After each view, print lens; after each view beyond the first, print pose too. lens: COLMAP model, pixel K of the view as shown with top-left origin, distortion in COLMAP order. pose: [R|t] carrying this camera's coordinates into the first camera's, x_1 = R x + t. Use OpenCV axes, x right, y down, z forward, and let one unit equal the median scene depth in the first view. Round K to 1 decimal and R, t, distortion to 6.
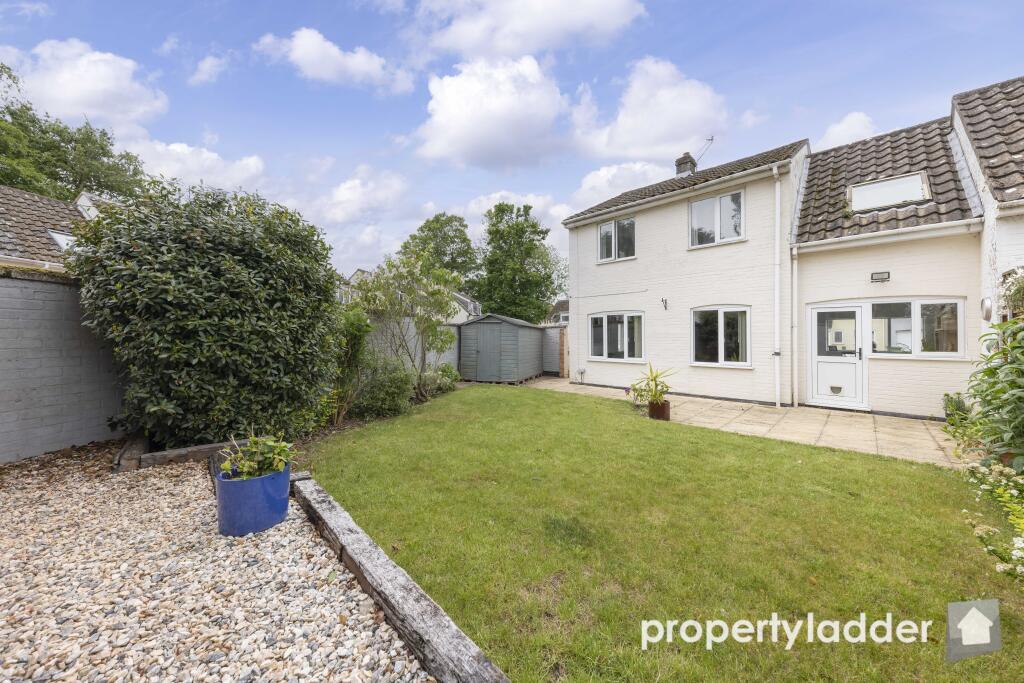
lens RADIAL K [[353.8, 0, 512.0], [0, 353.8, 341.5], [0, 0, 1]] dist [-0.013870, -0.000146]
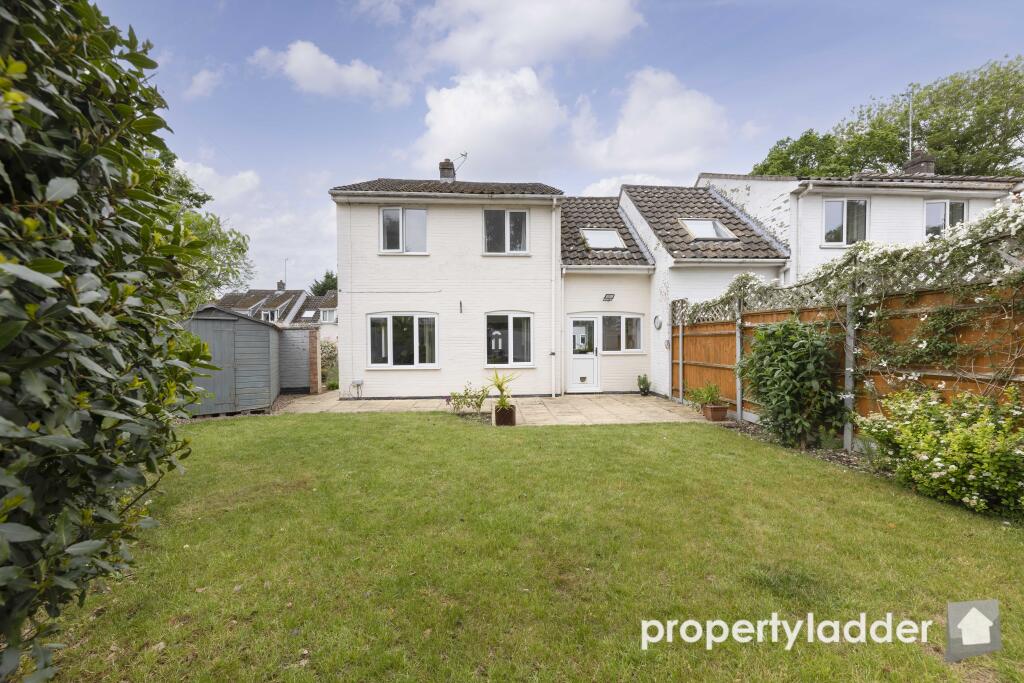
lens RADIAL K [[359.1, 0, 512.0], [0, 359.1, 348.9], [0, 0, 1]] dist [-0.012297, -0.000040]
pose [[0.663488, -0.023024, 0.747833, -0.241705], [0.016150, 0.999734, 0.016451, -0.004100], [-0.748013, 0.001162, 0.663683, 0.255246]]
